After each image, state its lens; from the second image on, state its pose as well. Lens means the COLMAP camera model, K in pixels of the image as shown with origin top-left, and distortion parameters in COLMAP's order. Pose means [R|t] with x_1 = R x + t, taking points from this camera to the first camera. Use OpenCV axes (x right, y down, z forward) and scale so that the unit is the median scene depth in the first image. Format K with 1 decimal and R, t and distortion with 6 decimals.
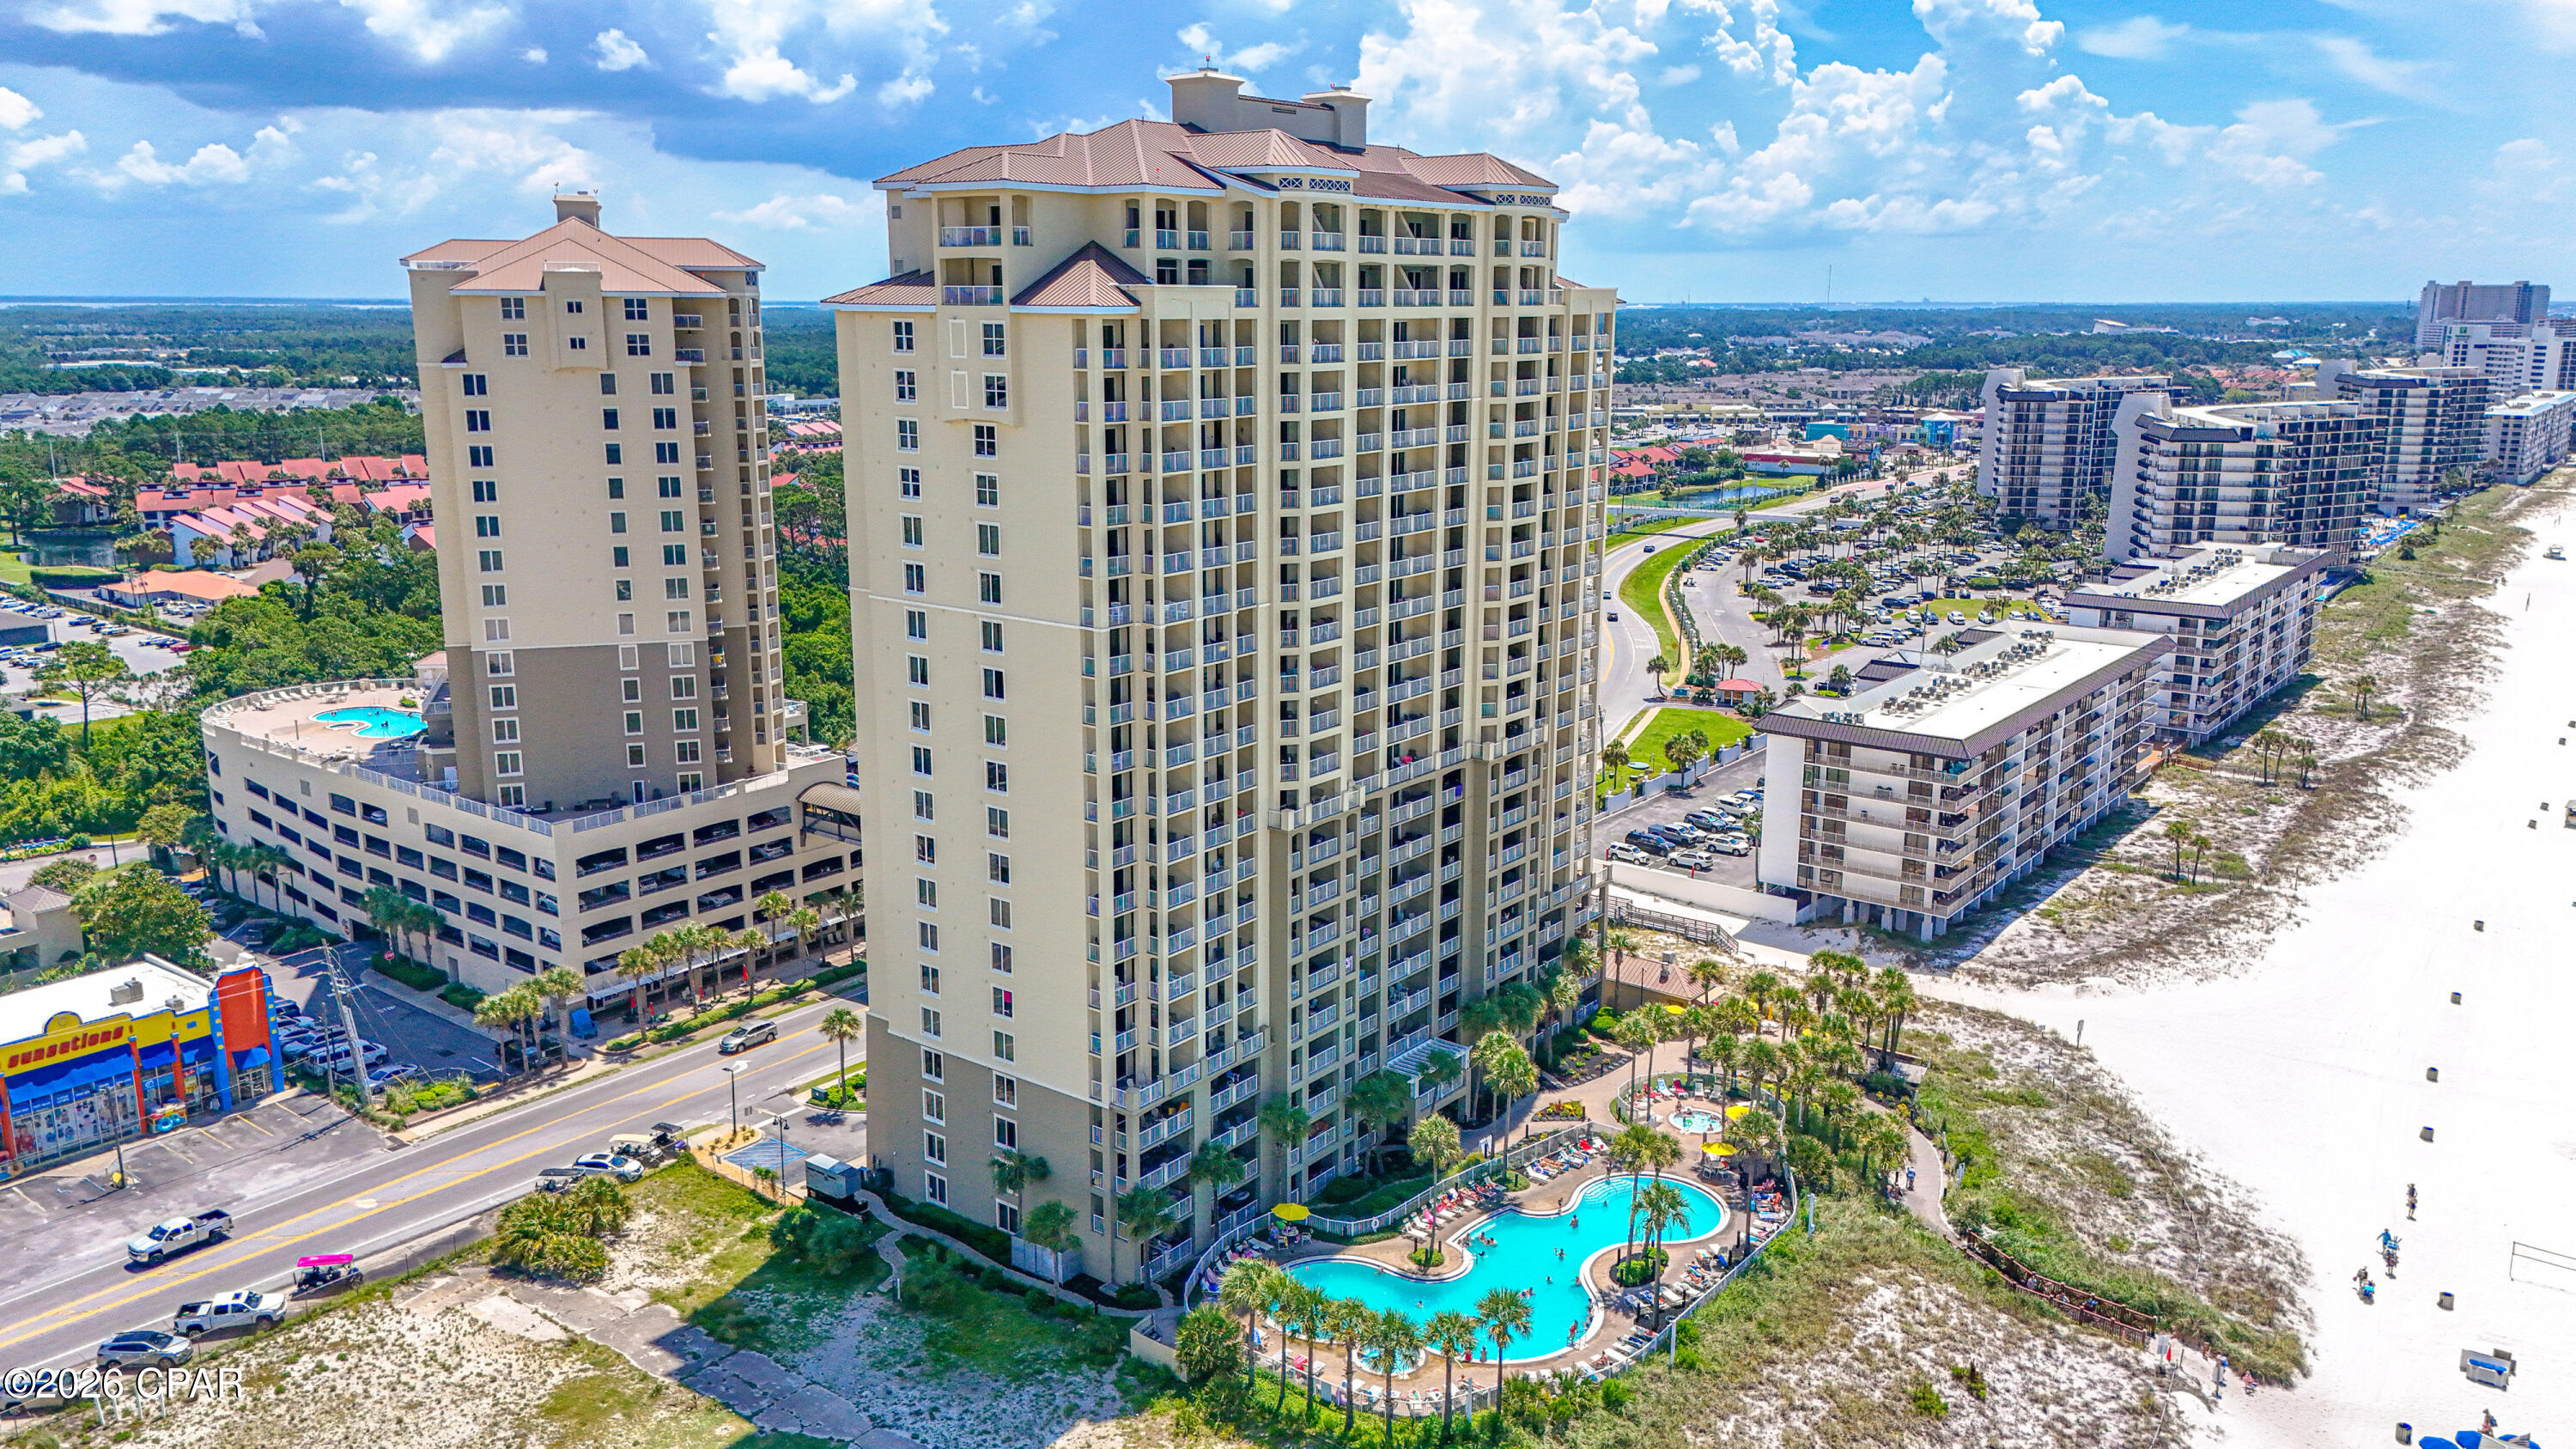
lens RADIAL K [[1898.6, 0, 1283.2], [0, 1898.6, 714.5], [0, 0, 1]] dist [0.066723, -0.055720]
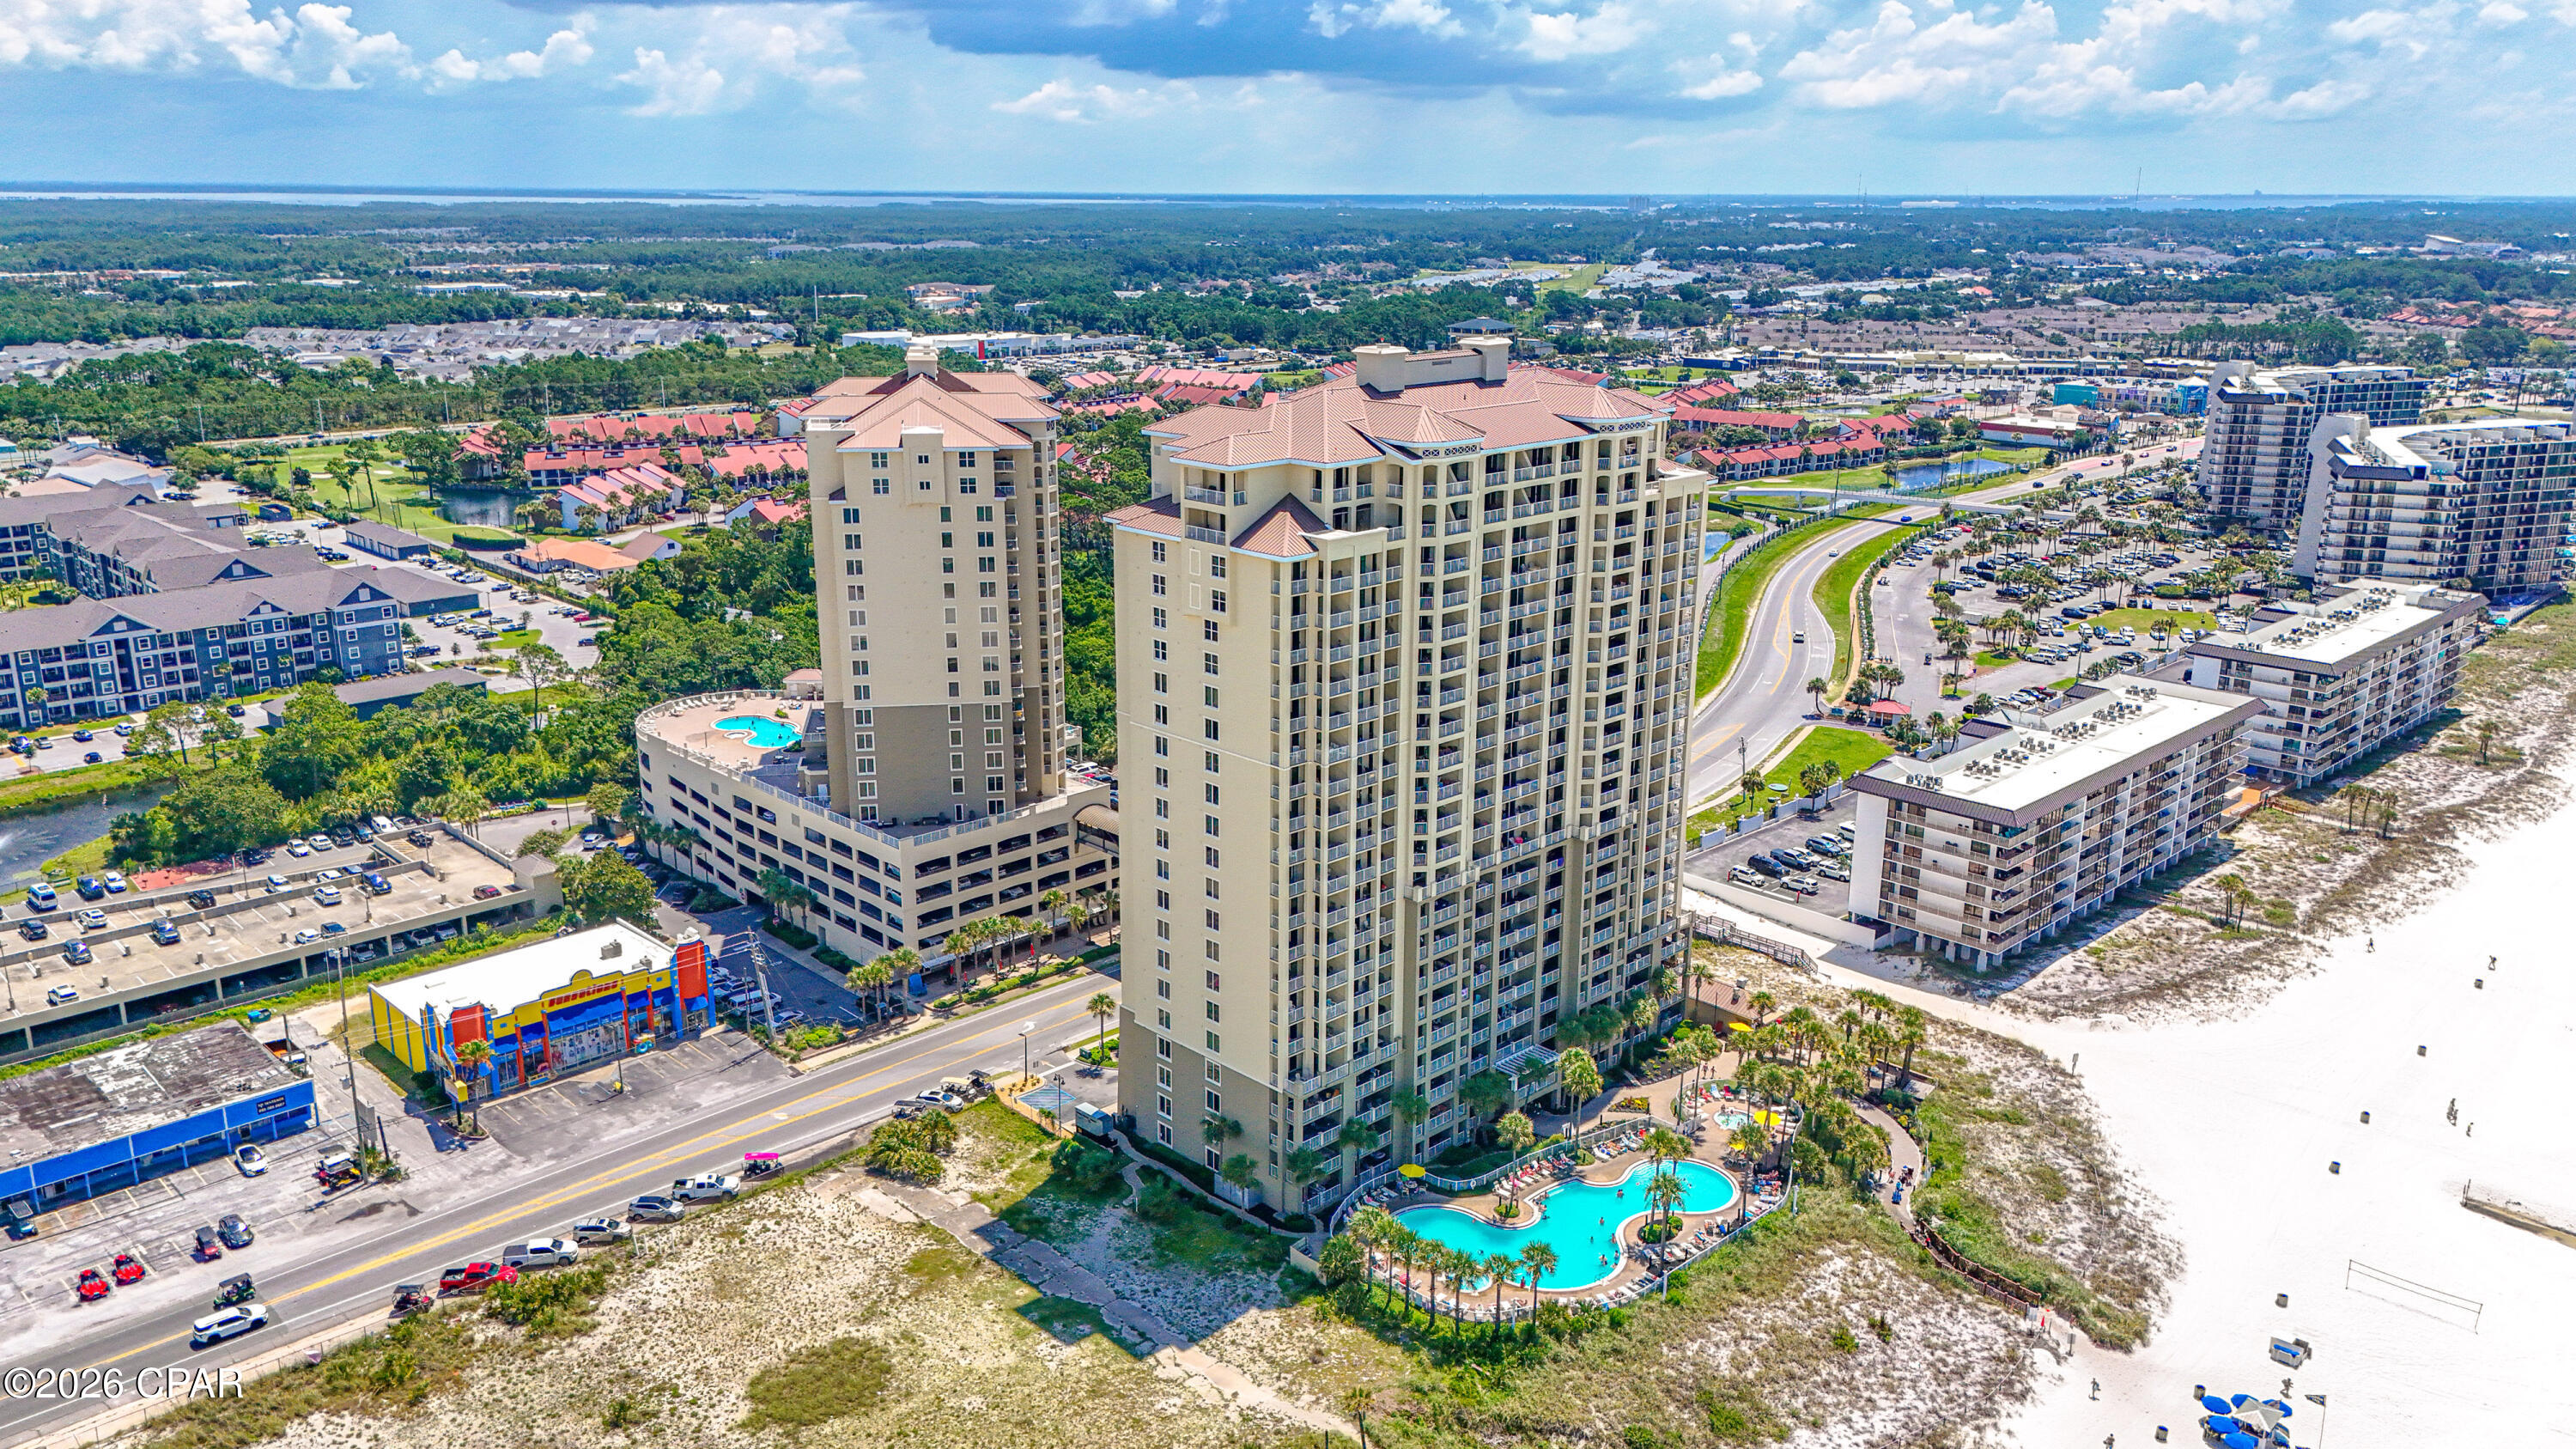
lens RADIAL K [[1898.6, 0, 1282.3], [0, 1898.6, 712.8], [0, 0, 1]] dist [0.066723, -0.055720]
pose [[0.990411, 0.039533, -0.132373, 0.070034], [-0.032460, 0.997949, 0.055175, -0.127652], [0.134283, -0.050349, 0.989663, -0.326304]]
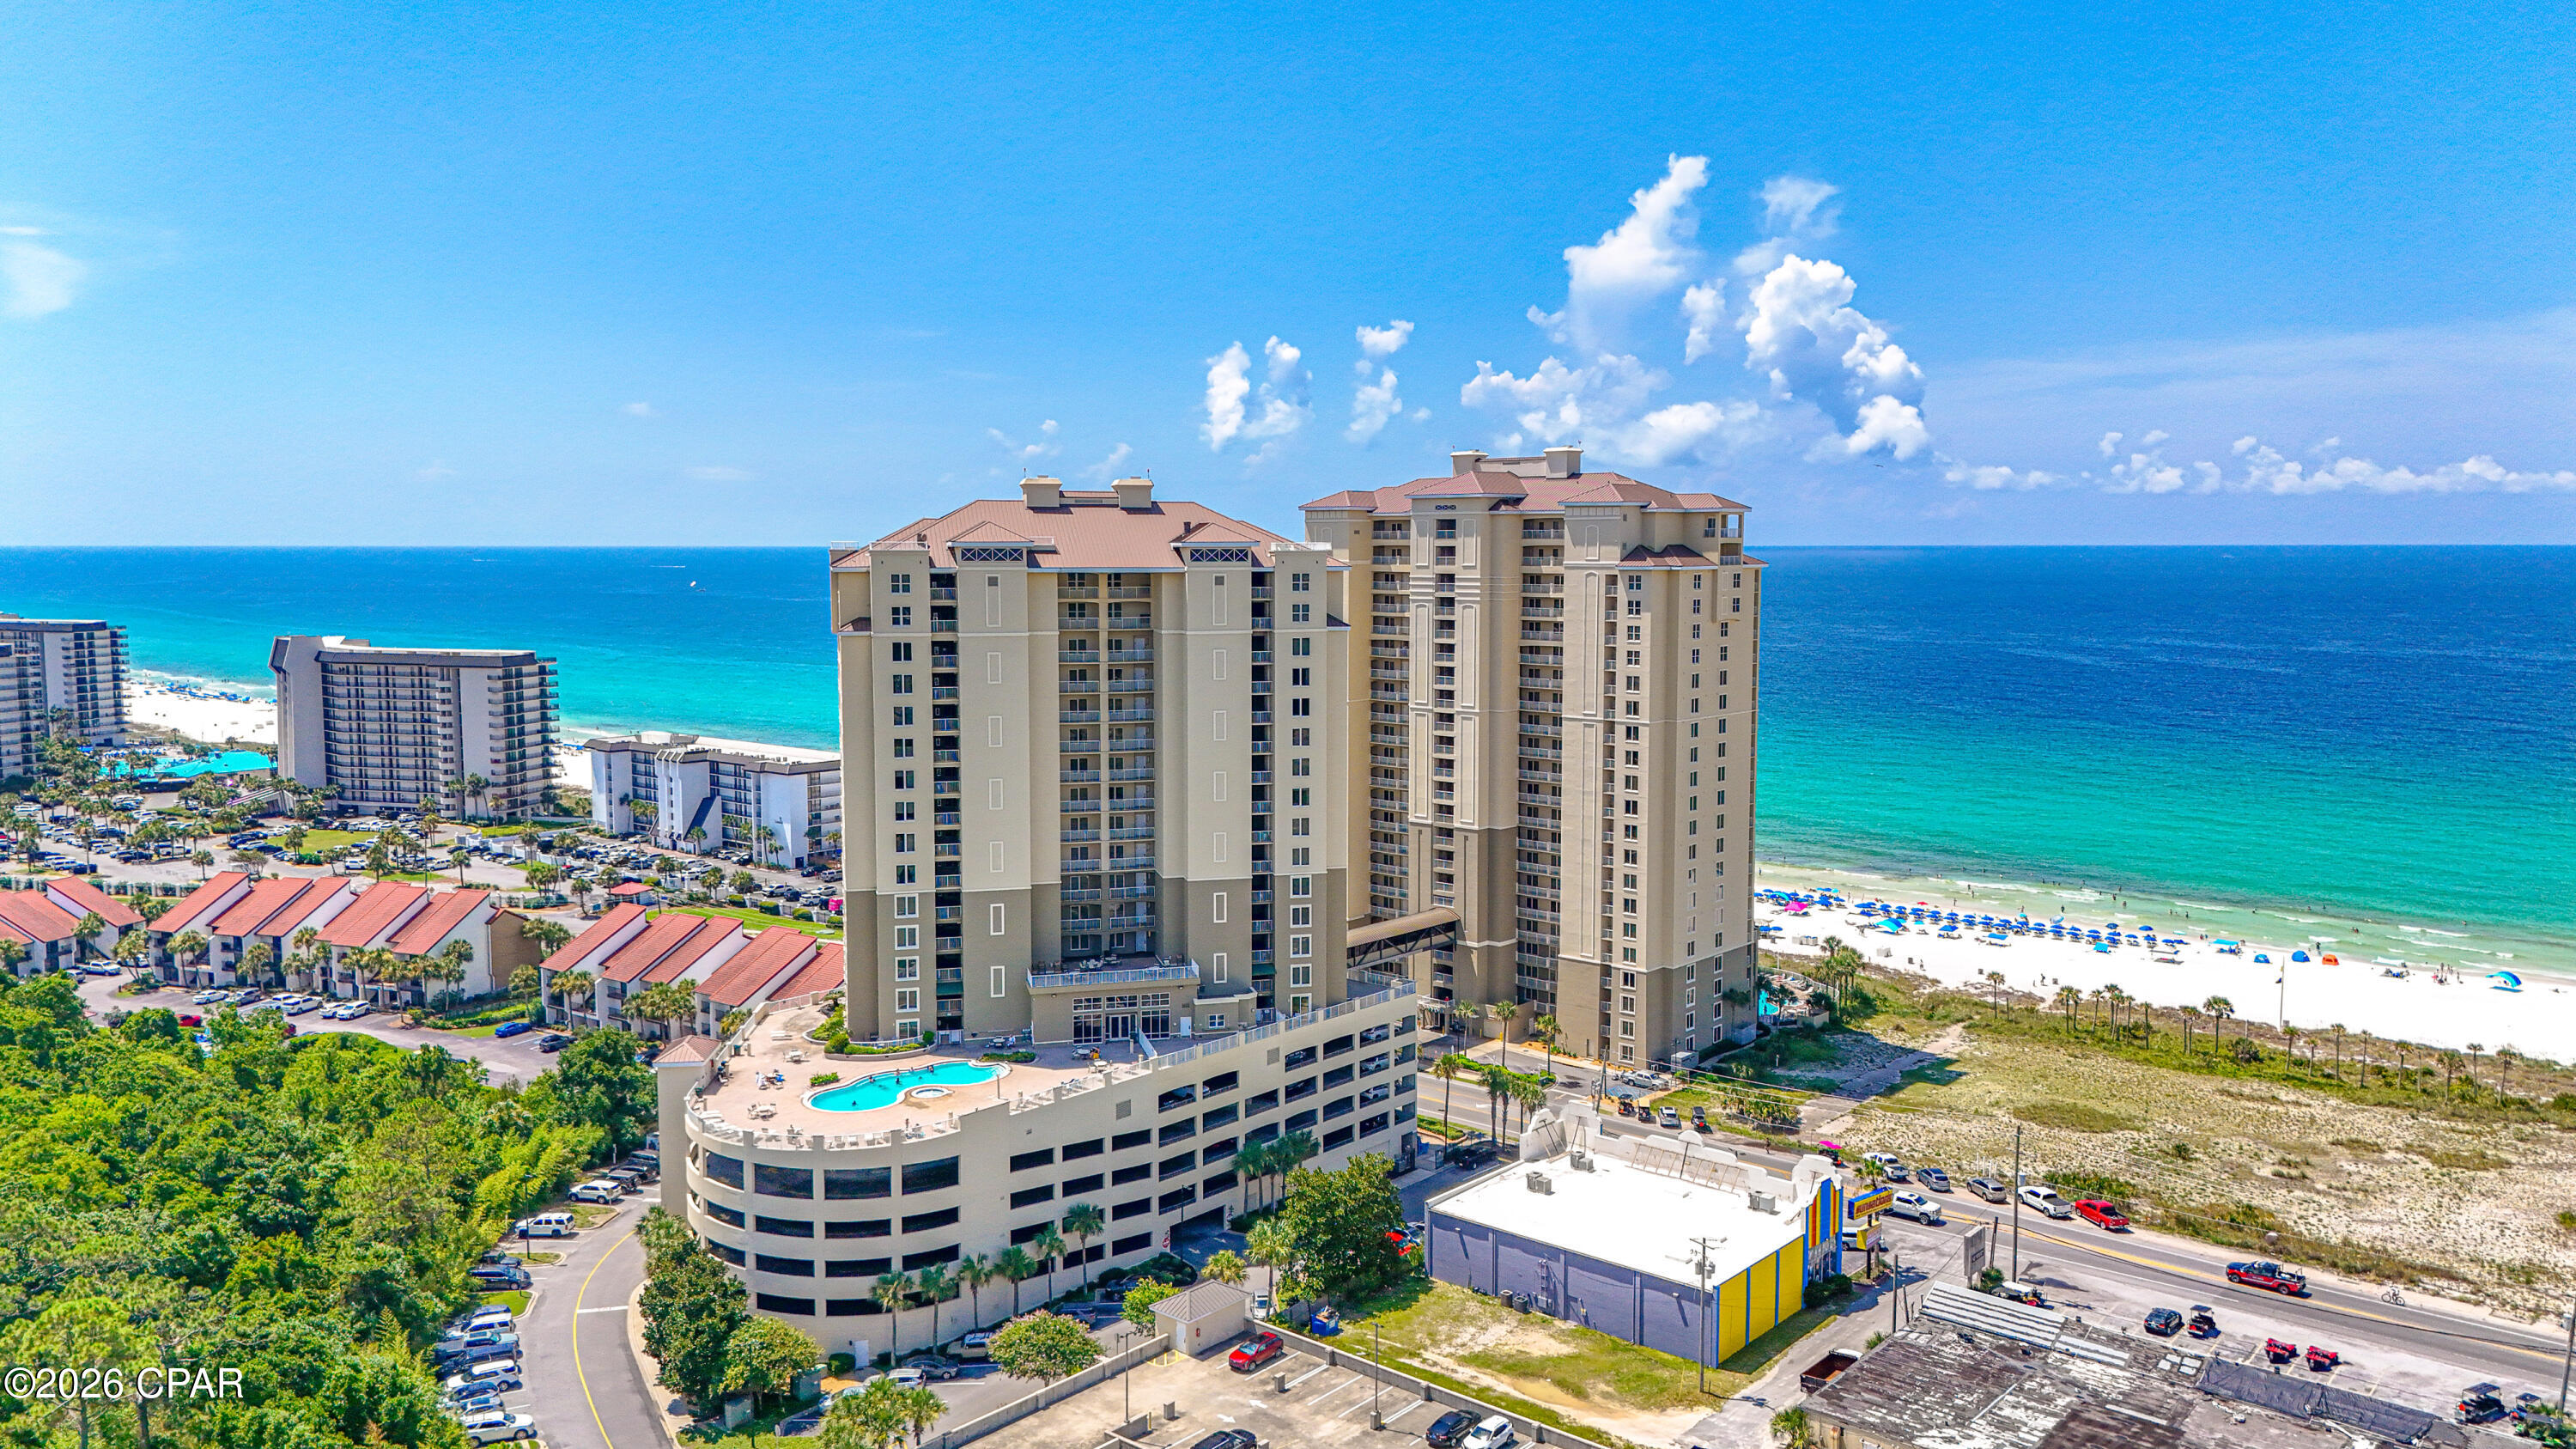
lens RADIAL K [[1898.6, 0, 1285.1], [0, 1898.6, 699.6], [0, 0, 1]] dist [0.066723, -0.055720]
pose [[0.055135, -0.086580, 0.994718, -1.750565], [0.214680, 0.973962, 0.072874, -0.252061], [-0.975127, 0.209528, 0.072286, 1.042134]]
